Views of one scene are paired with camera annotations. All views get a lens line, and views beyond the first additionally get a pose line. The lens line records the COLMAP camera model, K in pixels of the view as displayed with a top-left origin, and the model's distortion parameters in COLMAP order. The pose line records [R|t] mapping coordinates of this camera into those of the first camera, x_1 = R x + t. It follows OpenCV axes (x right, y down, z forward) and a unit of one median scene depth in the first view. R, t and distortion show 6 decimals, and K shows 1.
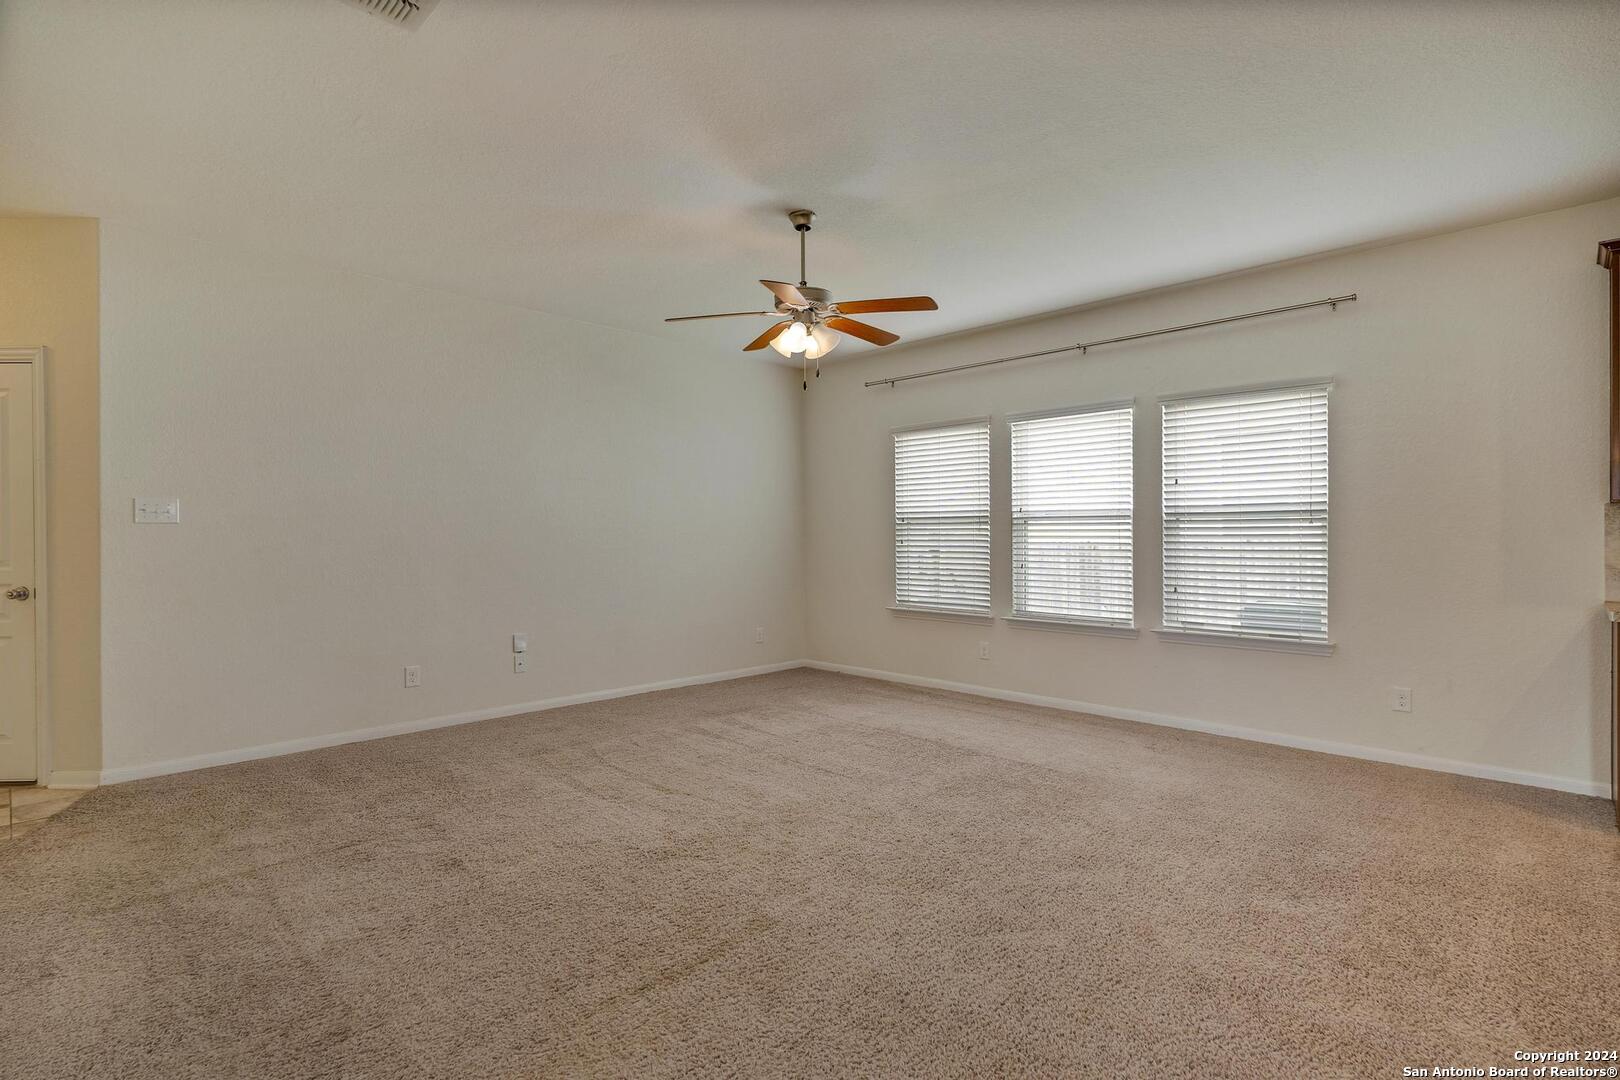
lens RADIAL K [[792.6, 0, 804.9], [0, 792.6, 530.0], [0, 0, 1]] dist [-0.001616, 0.000106]
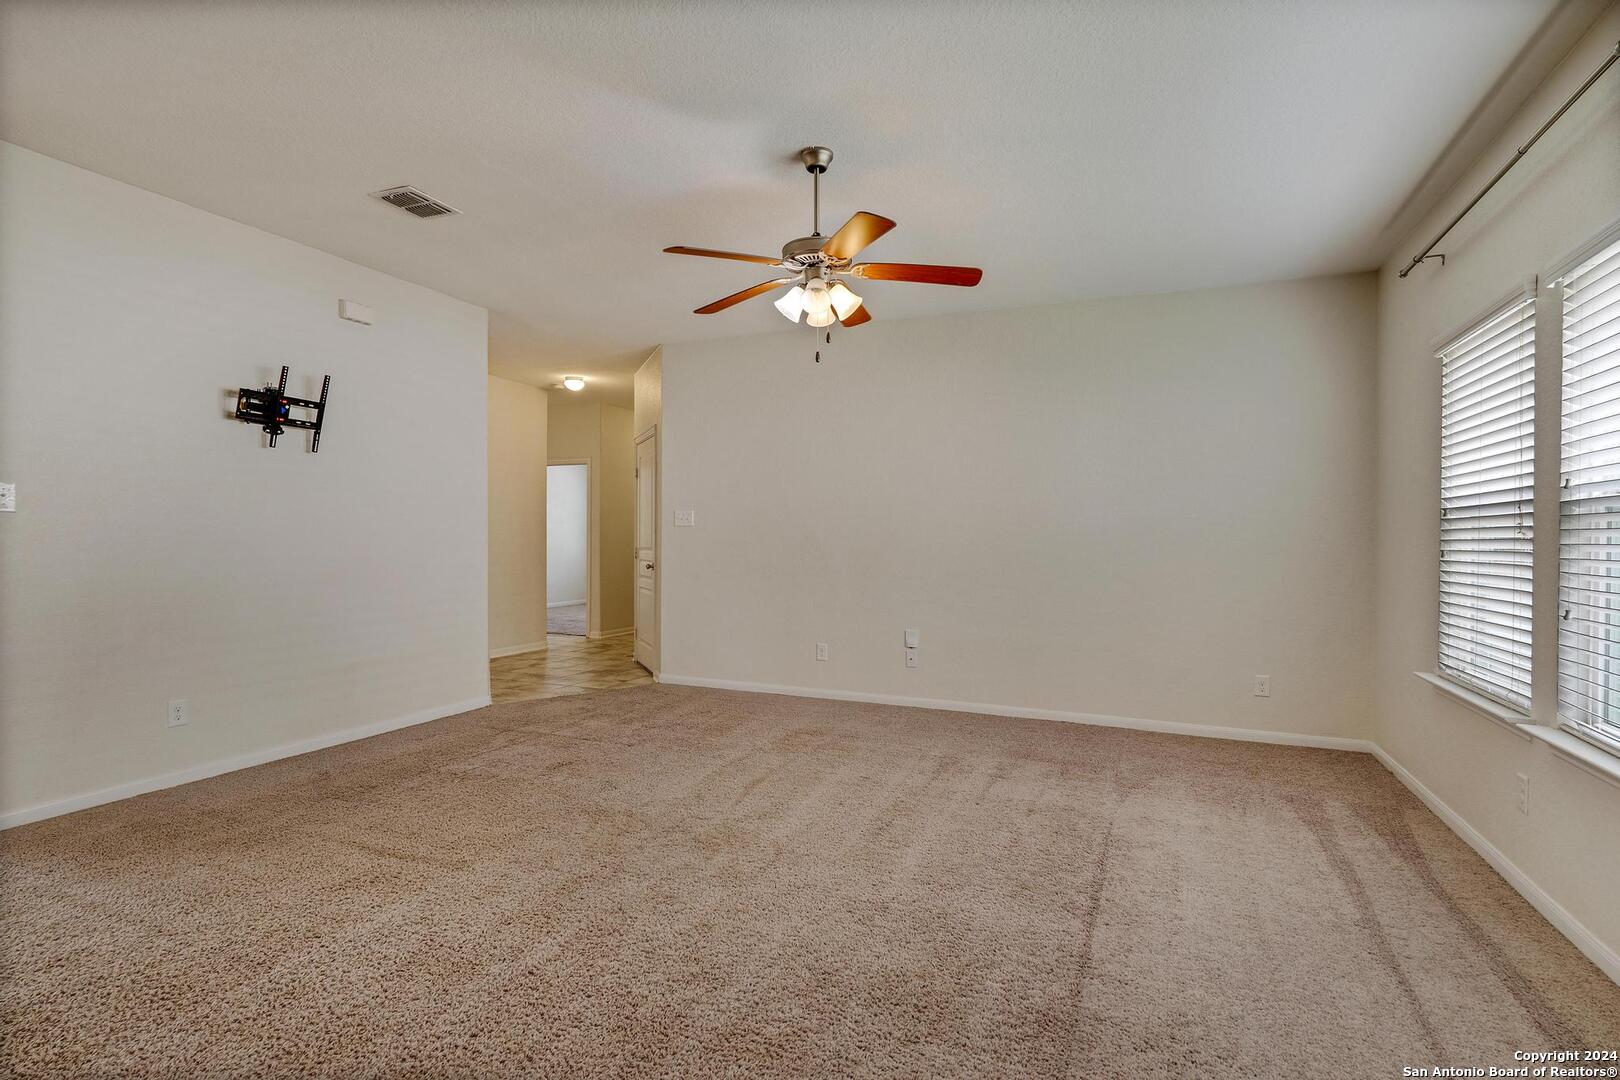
lens RADIAL K [[792.6, 0, 806.6], [0, 792.6, 539.5], [0, 0, 1]] dist [-0.001616, 0.000106]
pose [[0.347400, 0.004916, -0.937704, 0.773227], [-0.003022, 0.999987, 0.004124, 0.011041], [0.937712, 0.001401, 0.347411, 0.692472]]
